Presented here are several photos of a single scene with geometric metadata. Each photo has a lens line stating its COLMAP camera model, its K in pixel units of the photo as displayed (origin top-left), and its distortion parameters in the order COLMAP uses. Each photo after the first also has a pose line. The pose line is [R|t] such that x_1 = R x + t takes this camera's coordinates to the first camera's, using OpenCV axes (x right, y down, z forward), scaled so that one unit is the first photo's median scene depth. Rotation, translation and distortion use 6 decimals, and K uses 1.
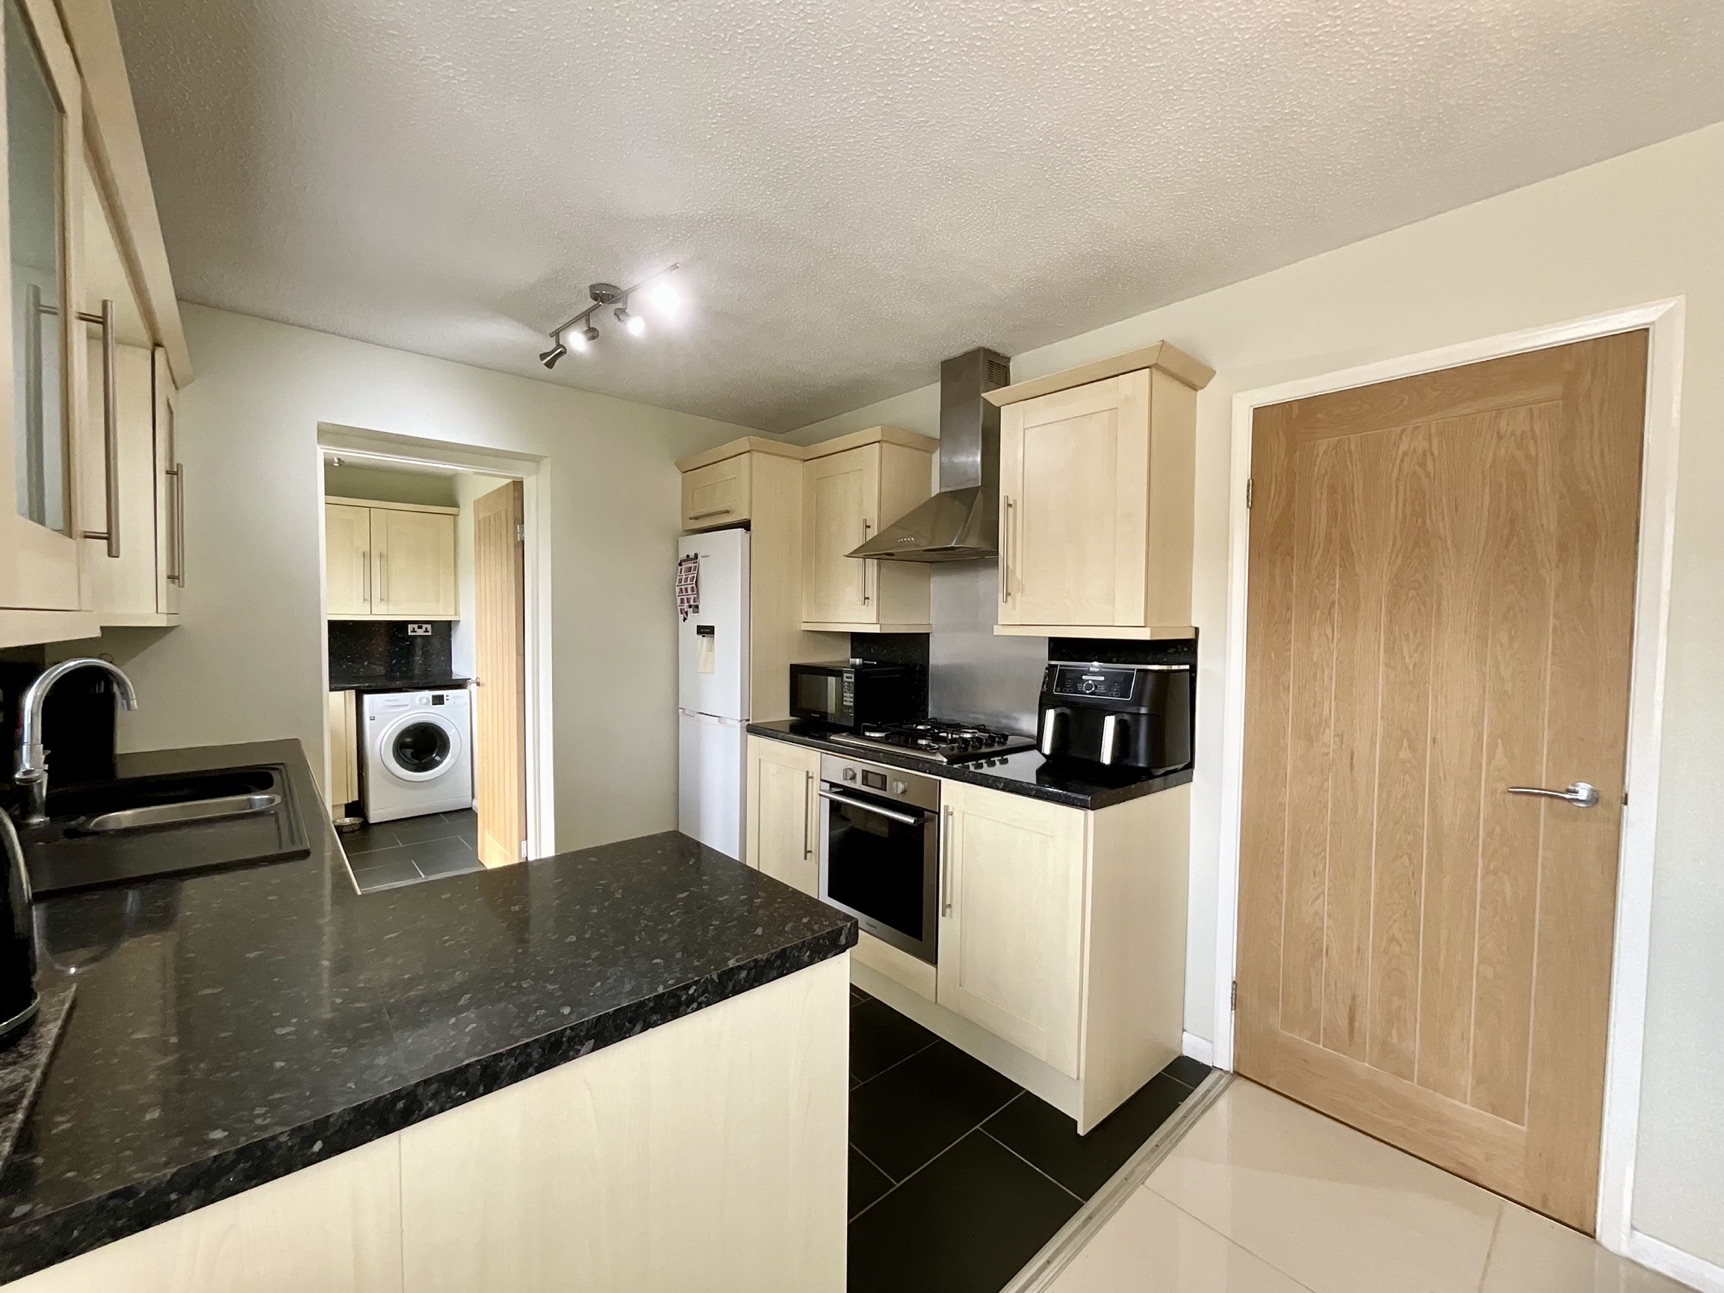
lens RADIAL K [[696.4, 0, 870.9], [0, 696.4, 649.1], [0, 0, 1]] dist [-0.010772, -0.000041]
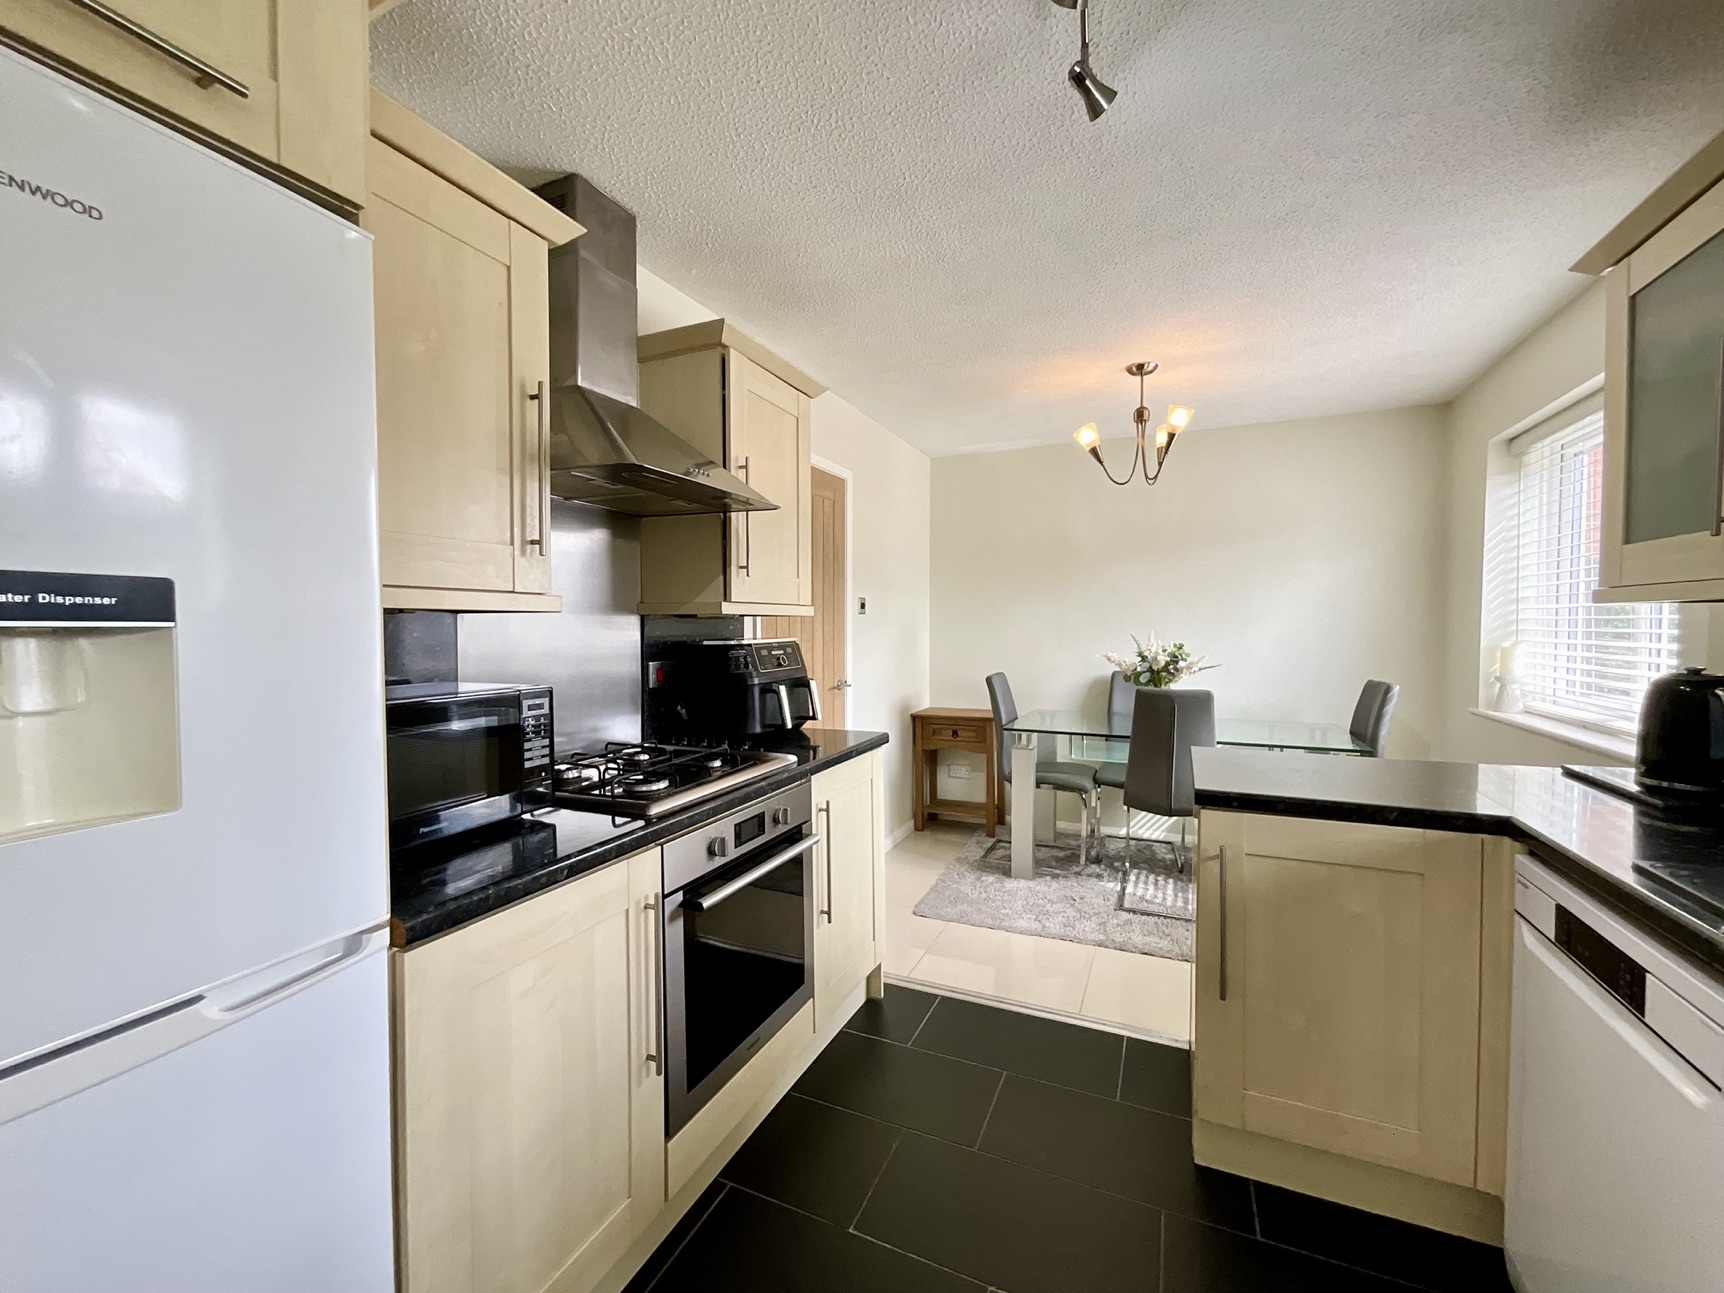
lens RADIAL K [[696.4, 0, 870.9], [0, 696.4, 649.1], [0, 0, 1]] dist [-0.010772, -0.000041]
pose [[-0.410072, -0.039874, 0.911181, -0.651464], [0.033047, 0.997738, 0.058535, -0.022097], [-0.911454, 0.054115, -0.407827, 1.158932]]
